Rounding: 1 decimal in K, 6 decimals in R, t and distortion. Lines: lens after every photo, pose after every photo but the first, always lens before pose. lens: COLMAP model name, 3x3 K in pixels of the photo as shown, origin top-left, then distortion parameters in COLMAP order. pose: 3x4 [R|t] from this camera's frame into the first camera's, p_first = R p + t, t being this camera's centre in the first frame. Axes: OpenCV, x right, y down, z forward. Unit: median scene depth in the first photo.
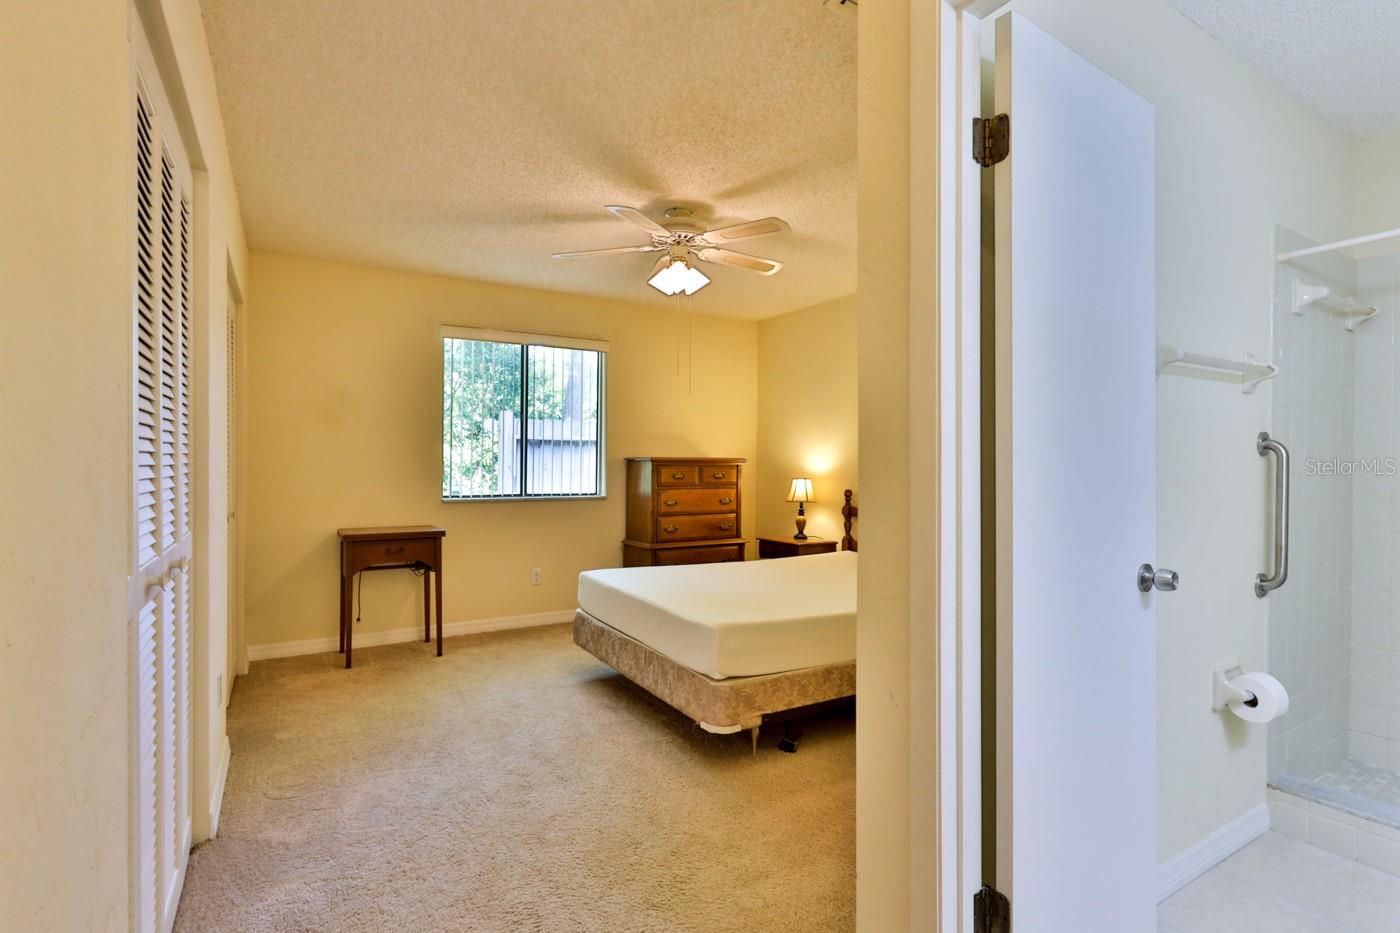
lens RADIAL K [[667.4, 0, 700.0], [0, 667.4, 466.5], [0, 0, 1]] dist [-0.004669, 0.000213]
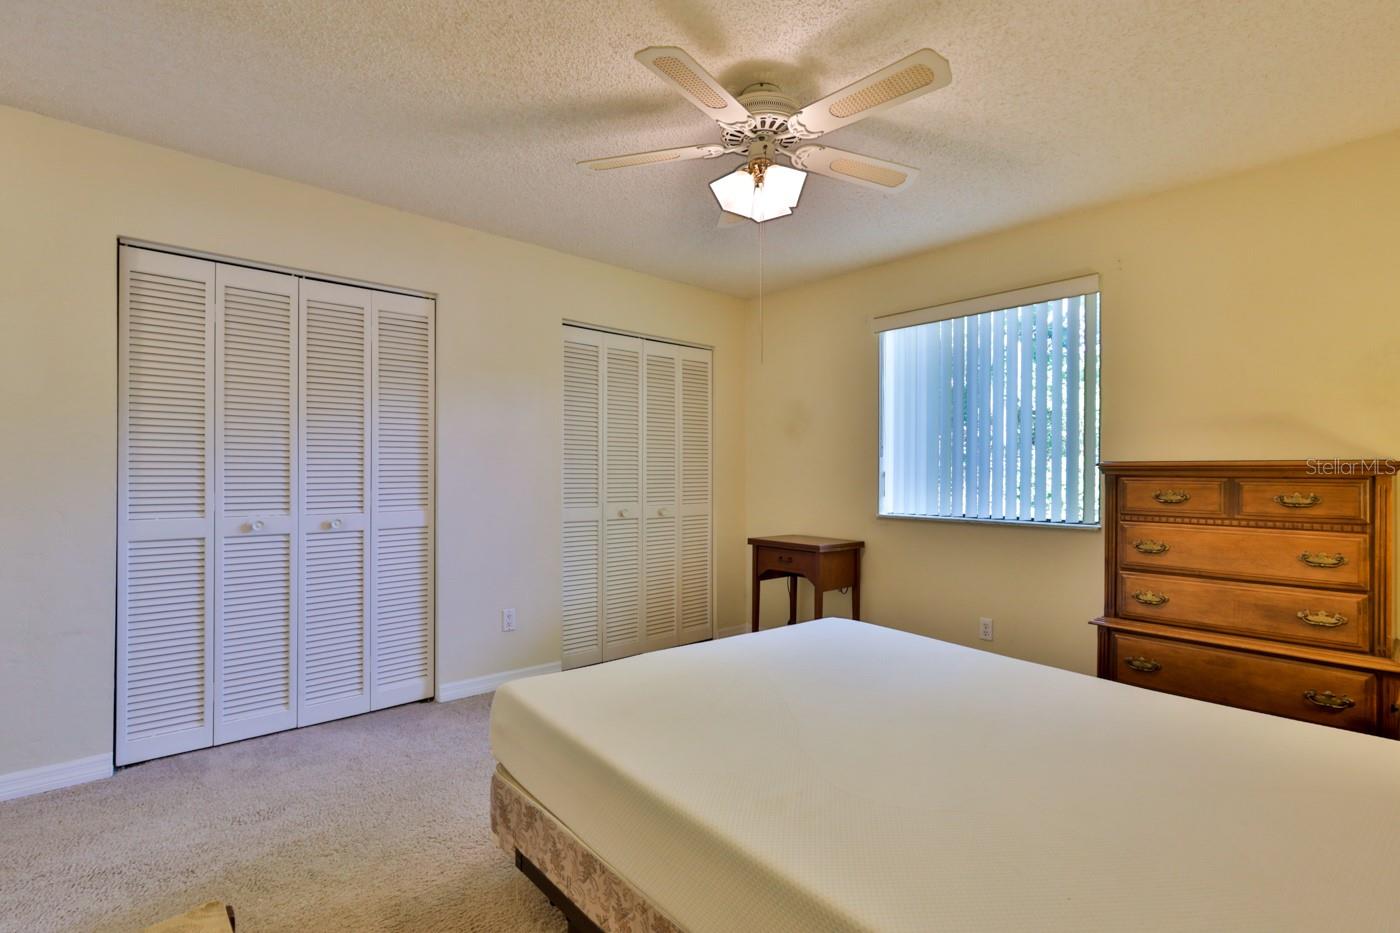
lens RADIAL K [[667.4, 0, 700.0], [0, 667.4, 466.5], [0, 0, 1]] dist [-0.004669, 0.000213]
pose [[0.181813, -0.010756, -0.983274, 0.402316], [-0.010767, 0.999858, -0.012929, 0.000722], [0.983274, 0.012937, 0.181672, 0.544160]]
